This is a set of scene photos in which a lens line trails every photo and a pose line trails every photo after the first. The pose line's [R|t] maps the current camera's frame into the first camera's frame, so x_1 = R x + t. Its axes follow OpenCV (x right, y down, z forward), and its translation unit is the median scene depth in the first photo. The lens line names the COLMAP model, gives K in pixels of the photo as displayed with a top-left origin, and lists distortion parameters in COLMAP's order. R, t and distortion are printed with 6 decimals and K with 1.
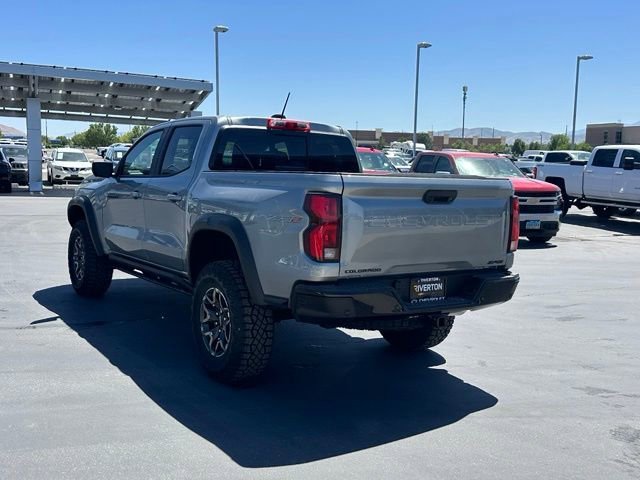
lens RADIAL K [[658.9, 0, 314.8], [0, 658.9, 241.5], [0, 0, 1]] dist [0.204543, -0.453688]
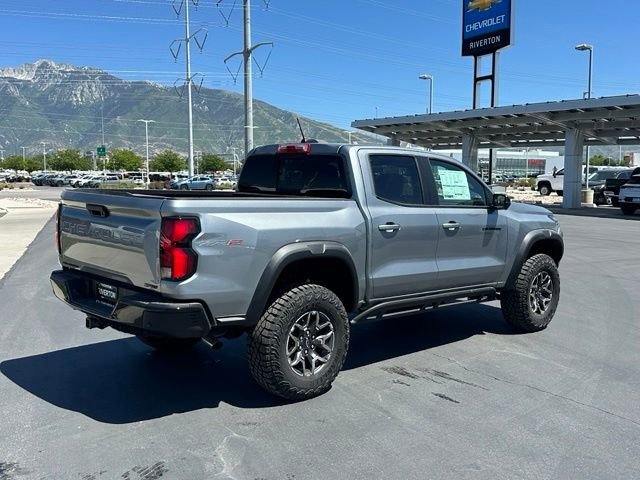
lens RADIAL K [[658.9, 0, 314.8], [0, 658.9, 241.5], [0, 0, 1]] dist [0.204543, -0.453688]
pose [[0.170866, 0.072159, -0.982648, 0.986296], [-0.124510, 0.990901, 0.051114, -0.086536], [0.977396, 0.113616, 0.178296, 0.844614]]
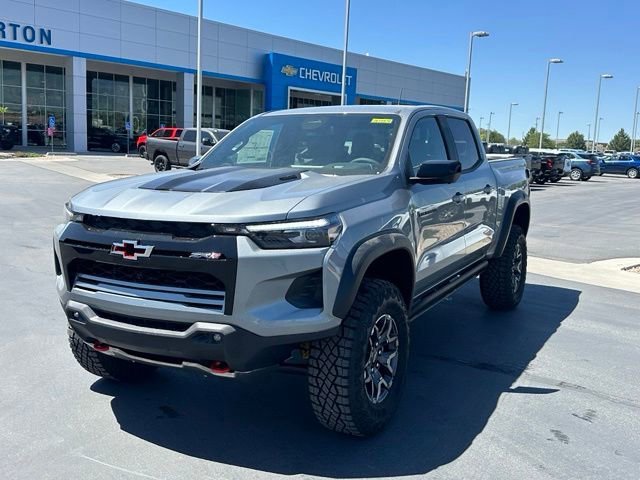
lens RADIAL K [[658.9, 0, 314.8], [0, 658.9, 241.5], [0, 0, 1]] dist [0.204543, -0.453688]
pose [[-0.457412, -0.160303, 0.874687, -0.968119], [0.067872, 0.974455, 0.214080, -0.218171], [-0.886661, 0.157290, -0.434847, 1.621191]]
